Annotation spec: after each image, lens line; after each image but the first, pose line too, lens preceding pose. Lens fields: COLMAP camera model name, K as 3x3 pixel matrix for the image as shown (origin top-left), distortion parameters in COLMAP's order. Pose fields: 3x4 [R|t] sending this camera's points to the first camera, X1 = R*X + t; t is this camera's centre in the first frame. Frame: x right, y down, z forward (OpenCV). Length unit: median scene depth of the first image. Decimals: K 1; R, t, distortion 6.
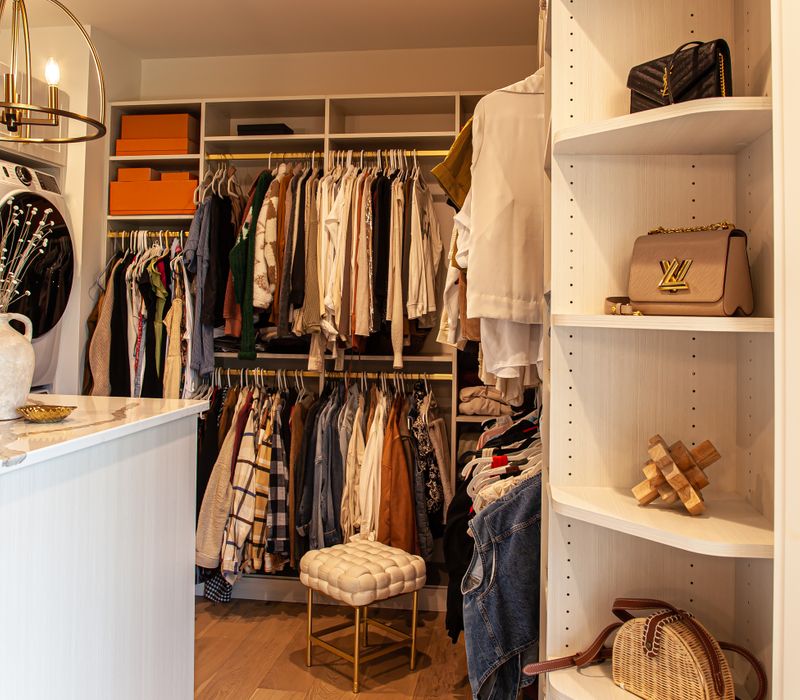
lens RADIAL K [[839.7, 0, 400.6], [0, 839.7, 265.5], [0, 0, 1]] dist [-0.060147, -0.000822]
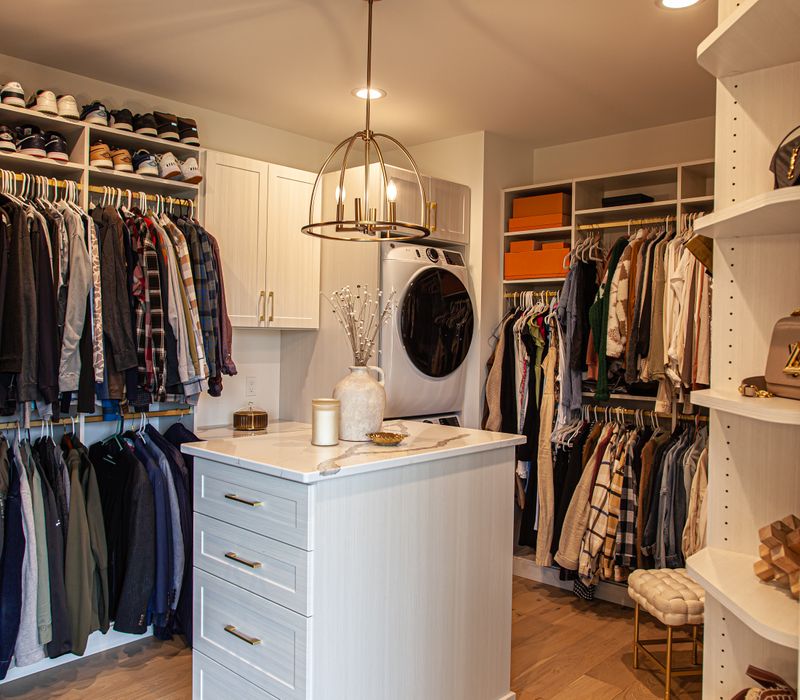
lens RADIAL K [[720.5, 0, 396.6], [0, 720.5, 340.8], [0, 0, 1]] dist [-0.059147, 0.065311]
pose [[0.822437, 0.006304, -0.568821, 0.144966], [0.022529, 0.998793, 0.043644, -0.020848], [0.568410, -0.048709, 0.821303, 0.009163]]
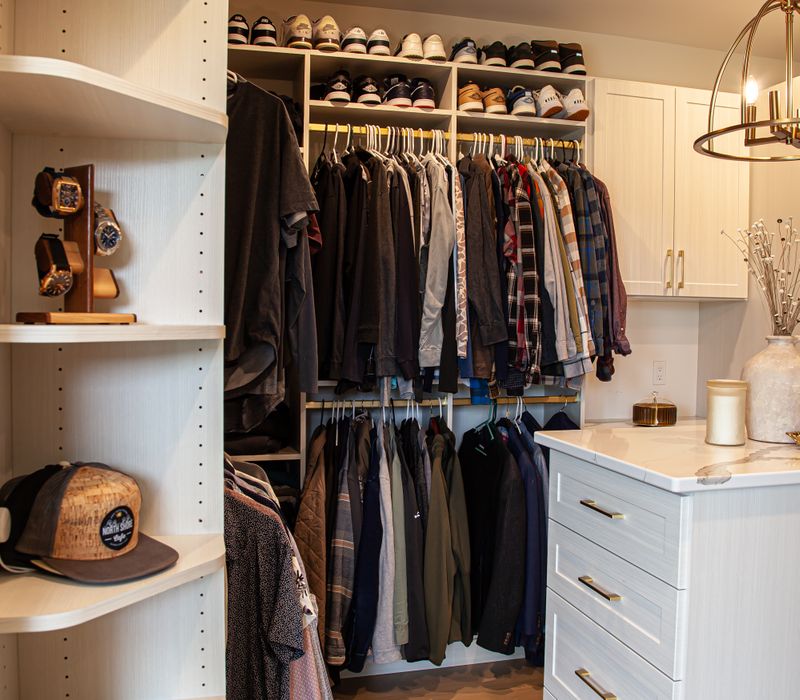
lens RADIAL K [[812.7, 0, 400.0], [0, 812.7, 350.0], [0, 0, 1]] dist [-0.137814, 0.093543]
pose [[0.394900, 0.024718, -0.918392, 0.108567], [0.041488, 0.998138, 0.044704, 0.007230], [0.917787, -0.055756, 0.393139, 0.110063]]
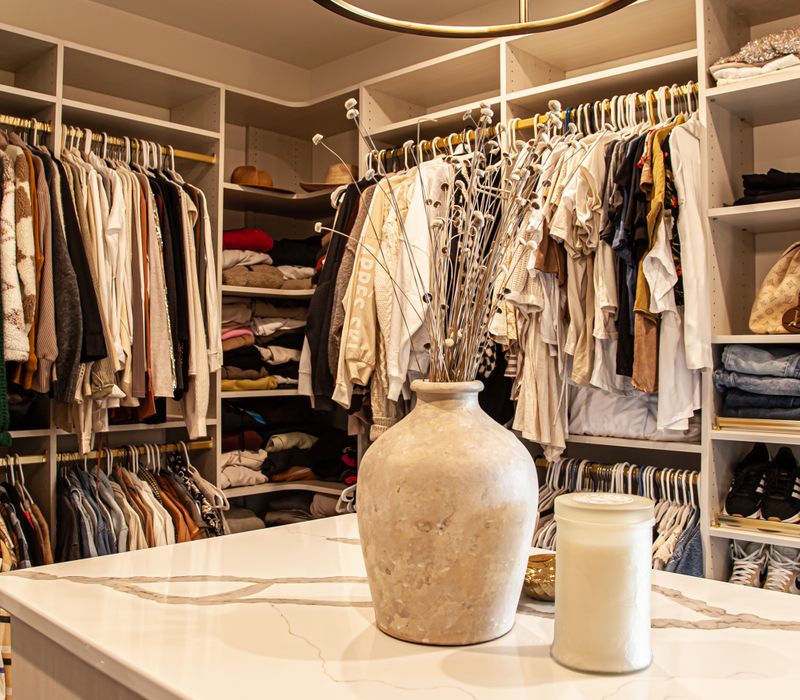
lens RADIAL K [[812.7, 0, 400.0], [0, 812.7, 350.0], [0, 0, 1]] dist [-0.137814, 0.093543]
pose [[0.573009, -0.002935, 0.819543, -0.456806], [-0.035524, 0.998965, 0.028415, 0.016036], [-0.818778, -0.045396, 0.572312, 0.420263]]
